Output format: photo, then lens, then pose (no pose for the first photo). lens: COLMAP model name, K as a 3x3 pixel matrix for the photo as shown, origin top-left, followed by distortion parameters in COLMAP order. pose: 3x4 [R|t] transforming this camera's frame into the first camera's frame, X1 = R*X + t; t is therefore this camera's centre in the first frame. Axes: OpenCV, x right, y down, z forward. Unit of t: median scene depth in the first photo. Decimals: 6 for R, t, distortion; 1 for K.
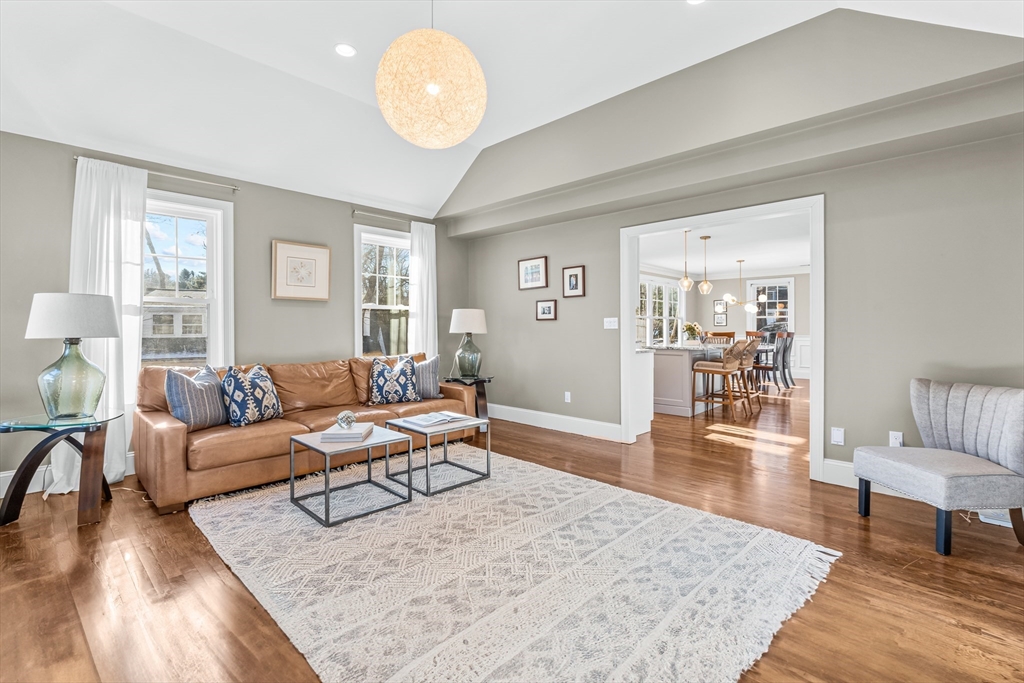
lens RADIAL K [[458.6, 0, 512.1], [0, 458.6, 332.1], [0, 0, 1]] dist [-0.000633, 0.000254]
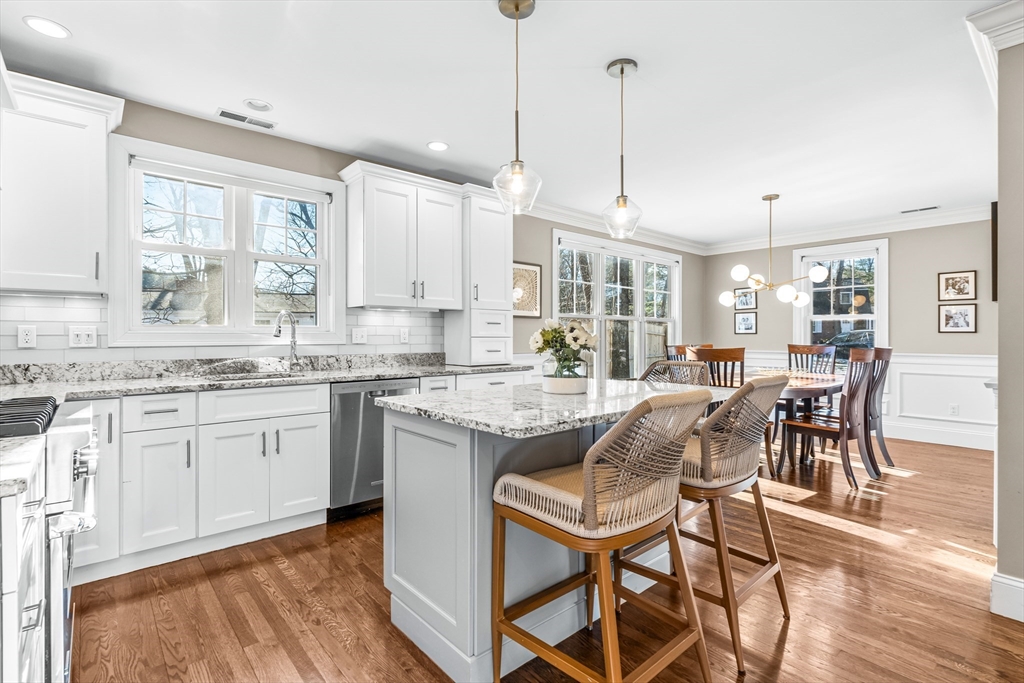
lens RADIAL K [[487.3, 0, 514.8], [0, 487.3, 338.4], [0, 0, 1]] dist [0.001150, 0.000251]
pose [[0.996572, 0.005290, -0.082563, 0.279803], [-0.005419, 0.999984, -0.001340, -0.007052], [0.082555, 0.001783, 0.996585, 0.481683]]
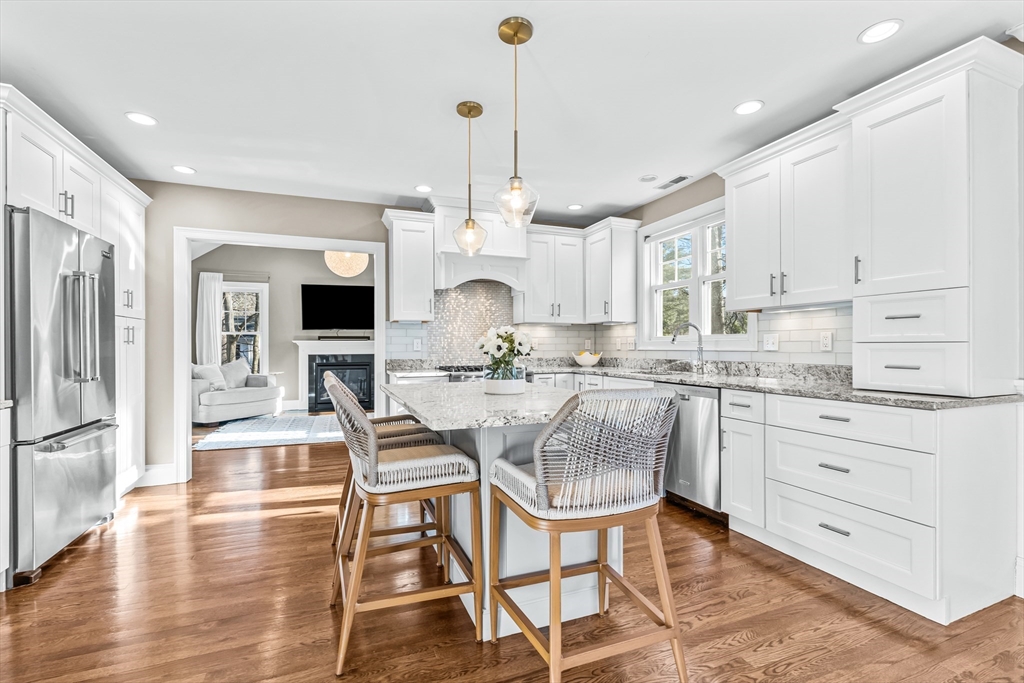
lens RADIAL K [[448.4, 0, 507.6], [0, 448.4, 345.1], [0, 0, 1]] dist [-0.000379, 0.000156]
pose [[-0.419187, 0.005563, -0.907883, 0.523393], [0.002586, 0.999984, 0.004933, -0.009117], [0.907896, -0.000279, -0.419195, 0.856160]]
